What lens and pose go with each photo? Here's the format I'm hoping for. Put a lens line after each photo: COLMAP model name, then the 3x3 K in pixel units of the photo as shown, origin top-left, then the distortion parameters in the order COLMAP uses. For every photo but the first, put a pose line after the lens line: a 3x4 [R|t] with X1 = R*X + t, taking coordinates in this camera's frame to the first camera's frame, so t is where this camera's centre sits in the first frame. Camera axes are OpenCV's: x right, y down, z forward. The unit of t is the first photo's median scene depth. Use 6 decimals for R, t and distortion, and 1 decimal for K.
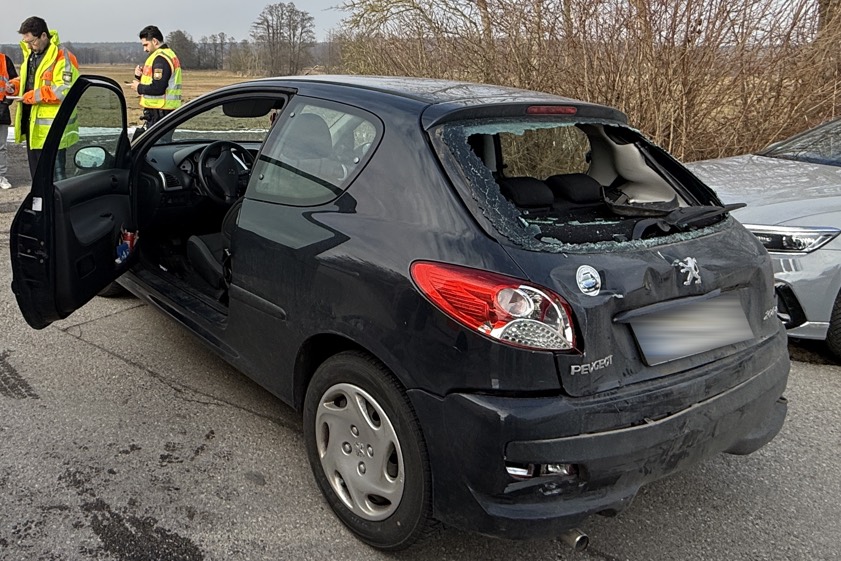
lens RADIAL K [[338.2, 0, 420.5], [0, 338.2, 252.8], [0, 0, 1]] dist [0.000723, -0.000062]
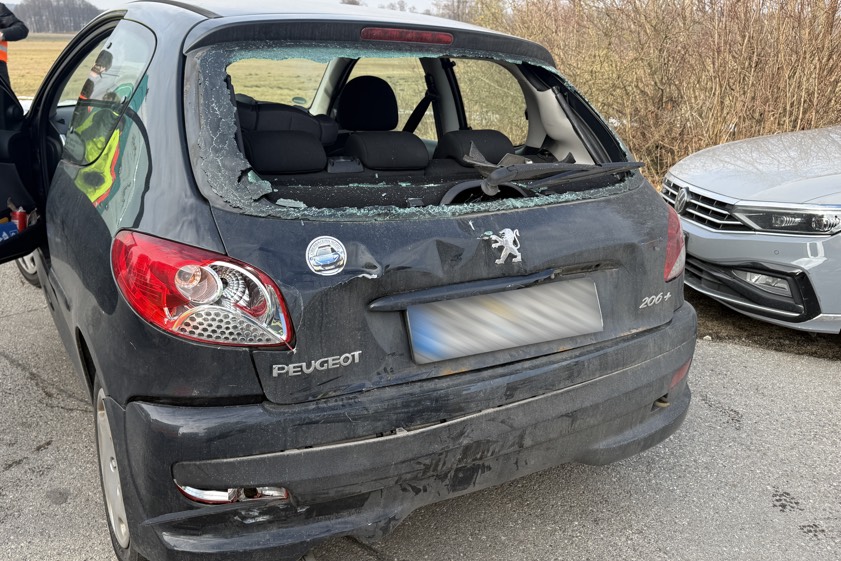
lens RADIAL K [[389.7, 0, 420.4], [0, 389.7, 281.5], [0, 0, 1]] dist [0.023977, -0.001421]
pose [[0.999690, -0.002753, 0.024757, 0.651215], [-0.000020, 0.993785, 0.111317, 0.039366], [-0.024910, -0.111283, 0.993477, 0.111487]]
